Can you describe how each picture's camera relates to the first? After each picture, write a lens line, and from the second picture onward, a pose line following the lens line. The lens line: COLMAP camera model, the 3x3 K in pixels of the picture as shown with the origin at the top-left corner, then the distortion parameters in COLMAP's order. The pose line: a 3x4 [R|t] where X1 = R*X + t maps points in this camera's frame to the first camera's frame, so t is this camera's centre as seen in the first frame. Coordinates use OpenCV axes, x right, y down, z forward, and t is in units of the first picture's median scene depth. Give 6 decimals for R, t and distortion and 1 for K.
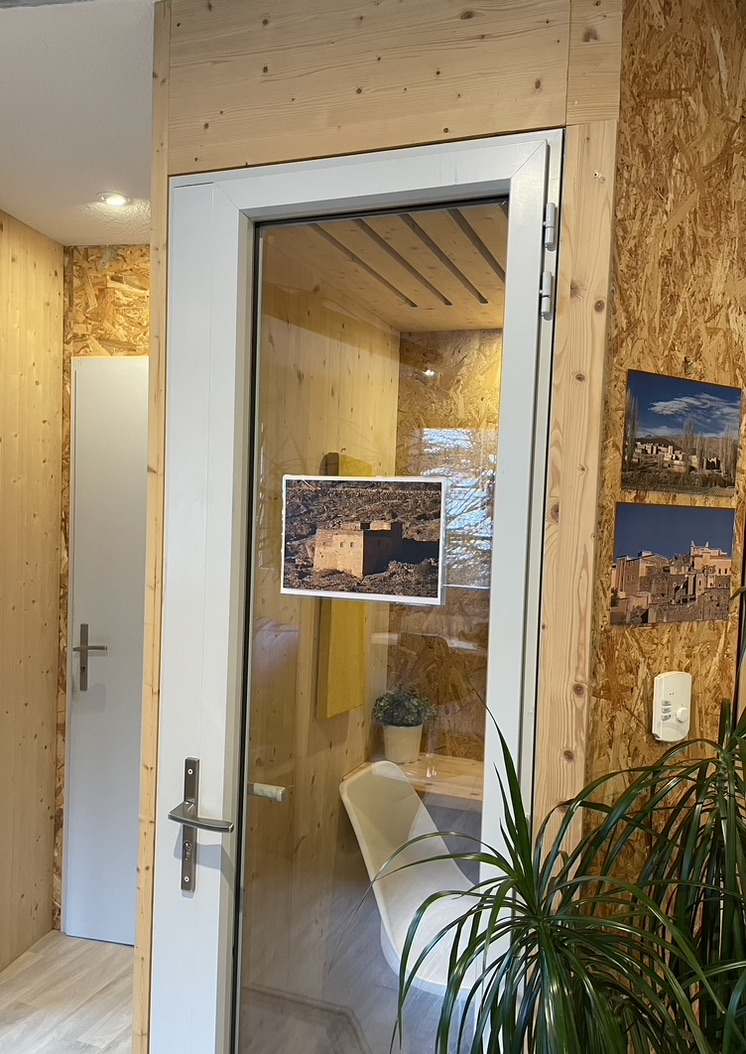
lens RADIAL K [[818.9, 0, 390.9], [0, 818.9, 550.8], [0, 0, 1]] dist [0.059084, -0.047004]
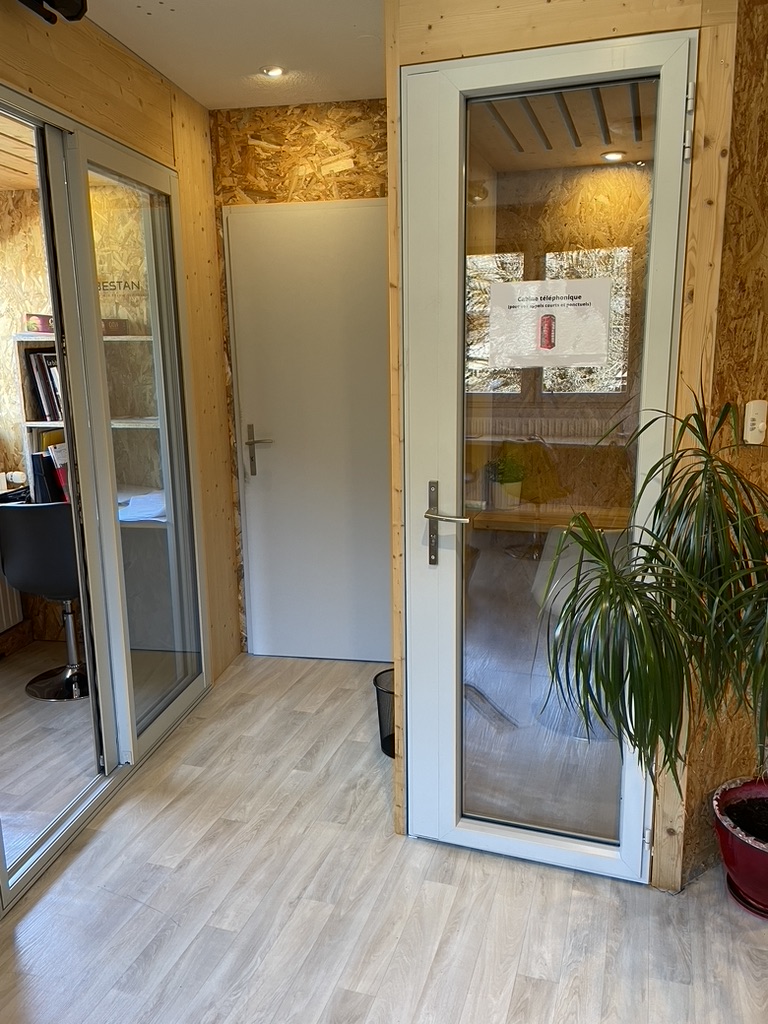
lens RADIAL K [[777.3, 0, 380.2], [0, 777.3, 512.8], [0, 0, 1]] dist [0.056576, -0.072151]
pose [[0.997930, -0.057280, 0.029237, -0.366620], [0.051938, 0.985938, 0.158837, 0.074317], [-0.037924, -0.156990, 0.986872, -0.403059]]
